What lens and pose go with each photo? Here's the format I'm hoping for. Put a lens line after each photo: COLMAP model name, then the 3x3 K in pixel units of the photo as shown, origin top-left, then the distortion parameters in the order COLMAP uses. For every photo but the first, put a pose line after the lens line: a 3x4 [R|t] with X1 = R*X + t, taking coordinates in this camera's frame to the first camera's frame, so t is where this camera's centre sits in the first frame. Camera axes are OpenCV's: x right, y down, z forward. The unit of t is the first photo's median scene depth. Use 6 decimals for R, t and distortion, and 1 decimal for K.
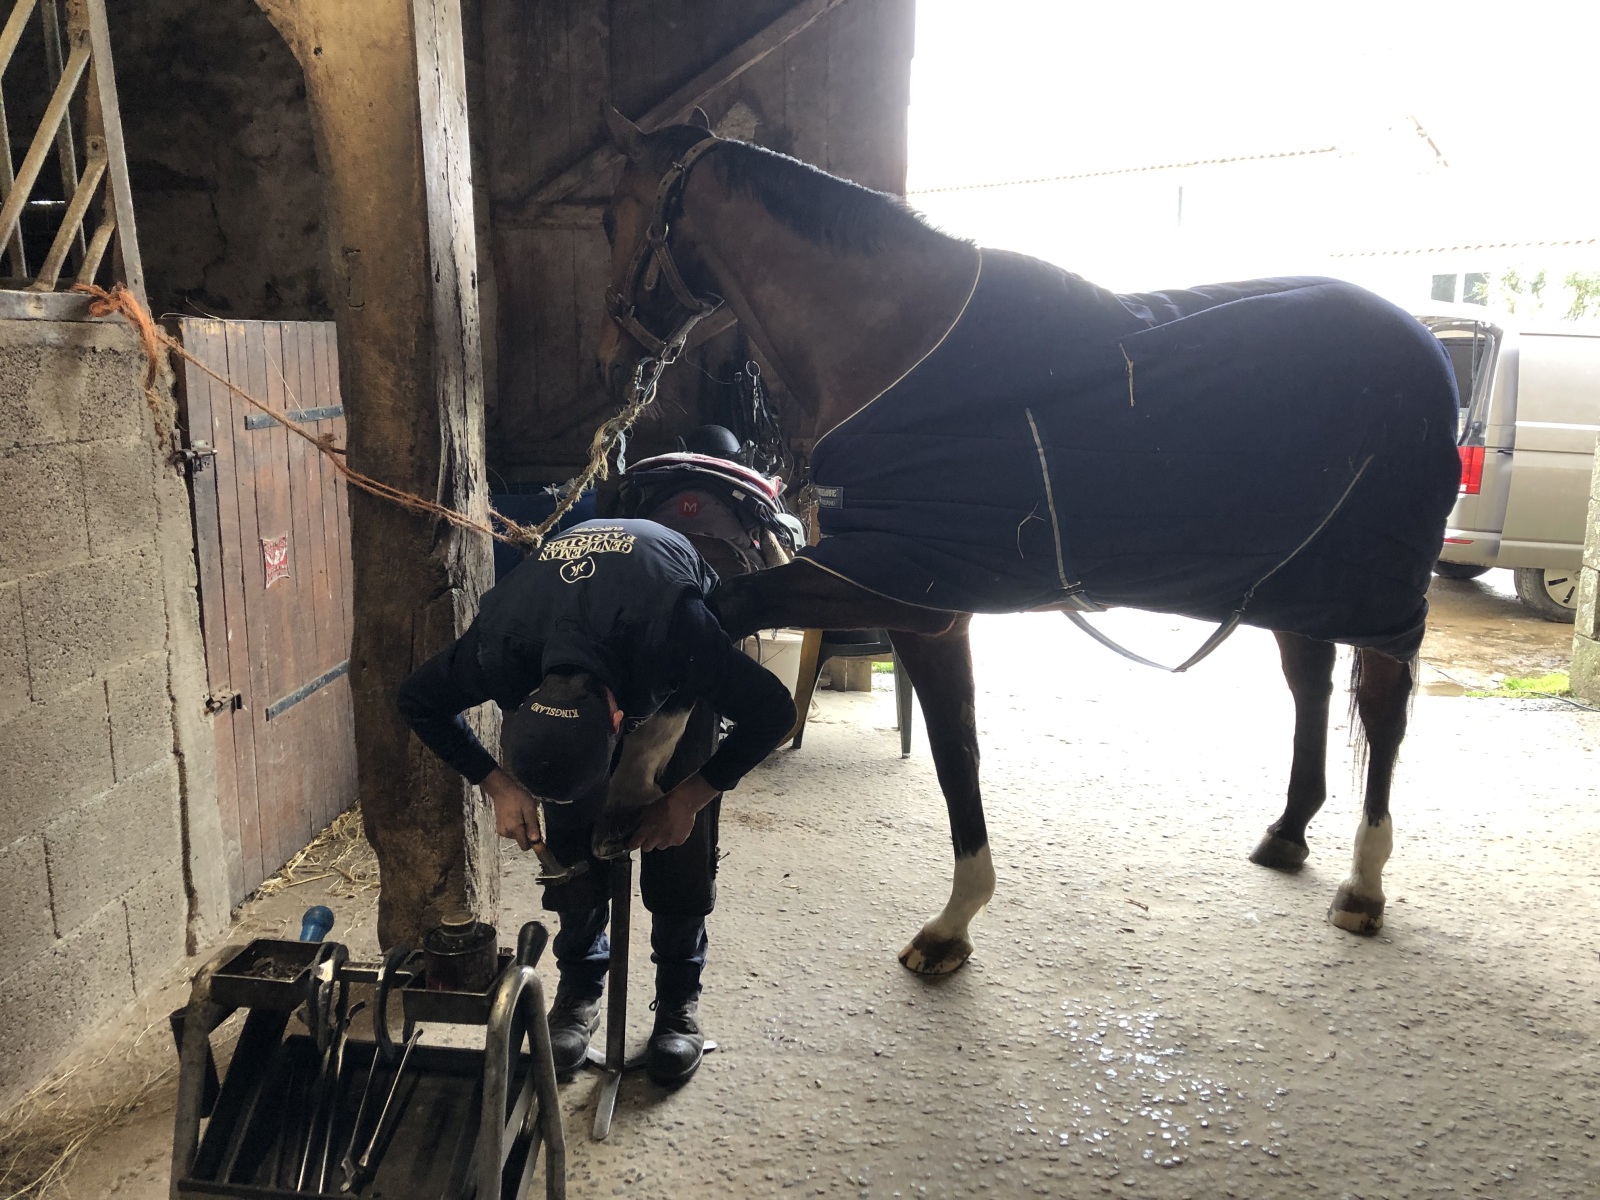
lens RADIAL K [[1312.3, 0, 805.0], [0, 1312.3, 596.4], [0, 0, 1]] dist [0.030792, 0.007721]
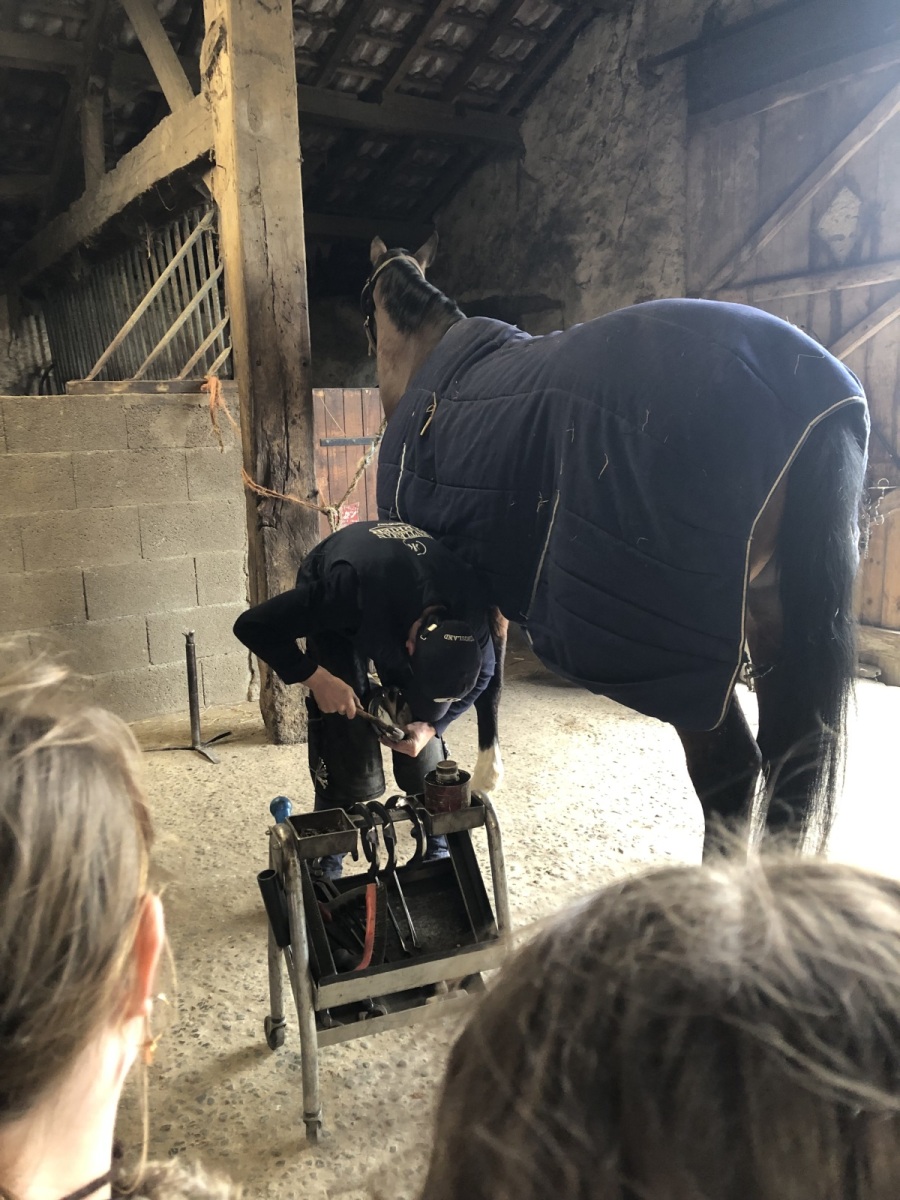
lens RADIAL K [[984.2, 0, 456.9], [0, 984.2, 597.5], [0, 0, 1]] dist [0.030792, 0.007721]
pose [[0.604352, 0.128495, -0.786288, 0.906555], [-0.122750, 0.990142, 0.067461, -0.030156], [0.787205, 0.055747, 0.614167, 0.305992]]
